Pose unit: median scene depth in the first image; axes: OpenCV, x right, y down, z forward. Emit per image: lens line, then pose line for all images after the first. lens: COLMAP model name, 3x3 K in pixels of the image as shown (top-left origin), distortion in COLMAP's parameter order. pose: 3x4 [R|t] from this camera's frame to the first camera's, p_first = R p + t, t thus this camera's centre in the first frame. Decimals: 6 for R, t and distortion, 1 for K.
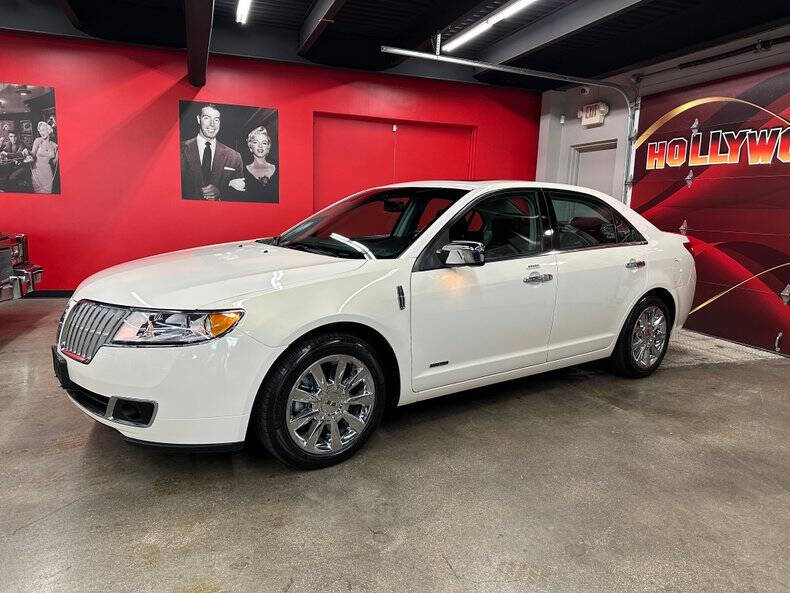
lens RADIAL K [[556.9, 0, 400.2], [0, 556.9, 297.2], [0, 0, 1]] dist [0.022342, -0.030834]
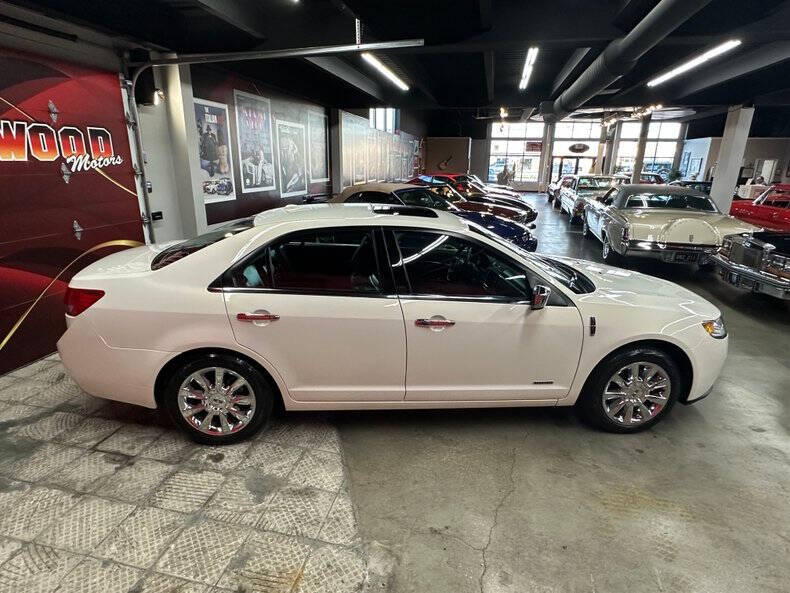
lens RADIAL K [[442.0, 0, 392.5], [0, 442.0, 296.9], [0, 0, 1]] dist [-0.005081, 0.002612]
pose [[-0.840799, -0.200611, 0.502805, -0.256179], [0.047552, 0.897842, 0.437742, -0.324693], [-0.539255, 0.391963, -0.745365, 1.291883]]
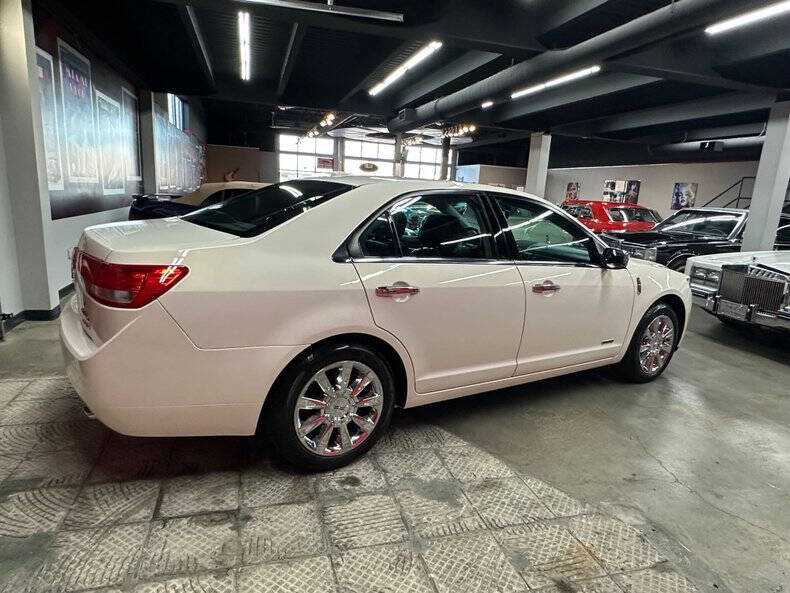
lens RADIAL K [[492.7, 0, 396.3], [0, 492.7, 297.8], [0, 0, 1]] dist [-0.005246, 0.003531]
pose [[-0.993625, -0.101915, 0.048196, 0.094915], [-0.077202, 0.926660, 0.367887, -0.254922], [-0.082154, 0.361821, -0.928621, 1.436291]]
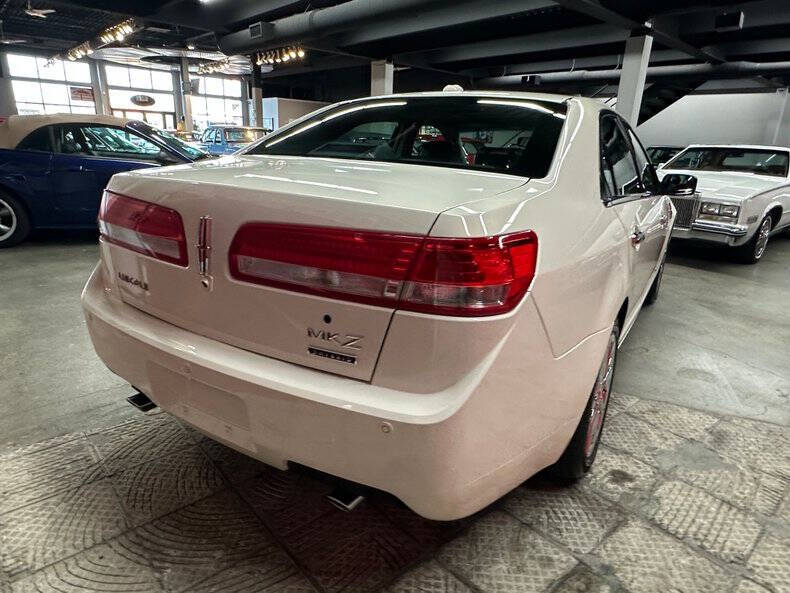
lens RADIAL K [[492.7, 0, 394.3], [0, 492.7, 304.0], [0, 0, 1]] dist [-0.005246, 0.003531]
pose [[-0.928889, 0.050103, -0.366952, 0.419044], [-0.126332, 0.888518, 0.441108, -0.188112], [0.348145, 0.456099, -0.819005, 1.270055]]
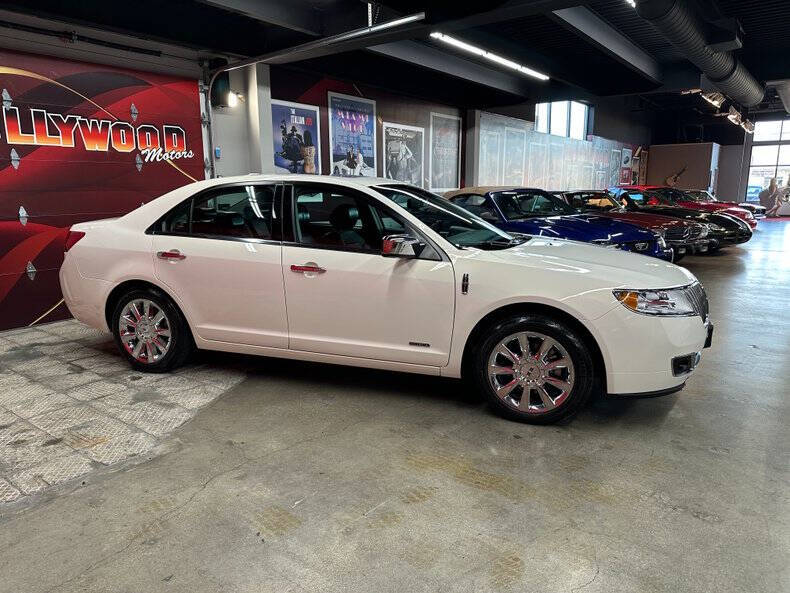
lens RADIAL K [[556.9, 0, 400.5], [0, 556.9, 295.7], [0, 0, 1]] dist [0.022342, -0.030834]
pose [[-0.552612, -0.185235, 0.812593, -0.650062], [0.123470, 0.946035, 0.299621, -0.225853], [-0.824242, 0.265906, -0.499920, 1.144137]]
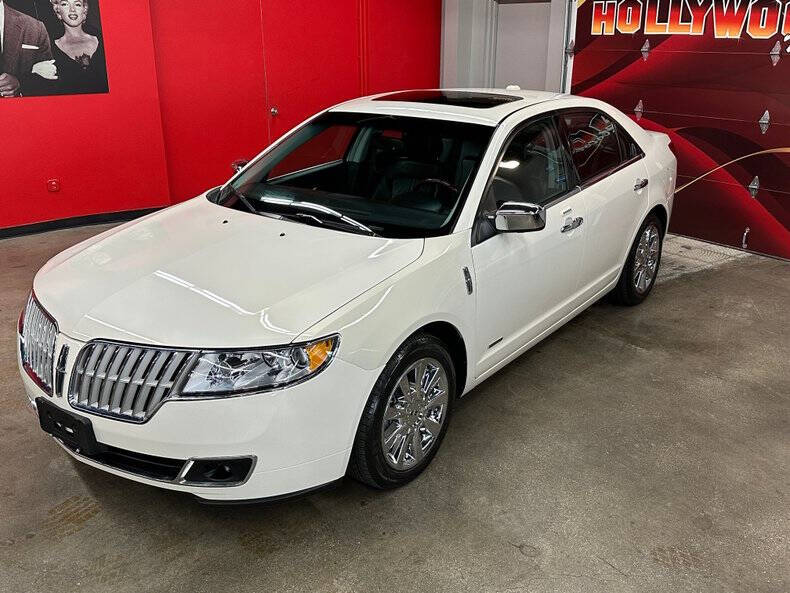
lens RADIAL K [[752.7, 0, 406.8], [0, 752.7, 289.0], [0, 0, 1]] dist [0.014283, 0.000000]
pose [[0.954756, -0.123363, 0.270595, -0.212719], [0.074141, 0.979911, 0.185140, -0.109749], [-0.287999, -0.156701, 0.944723, -0.043690]]
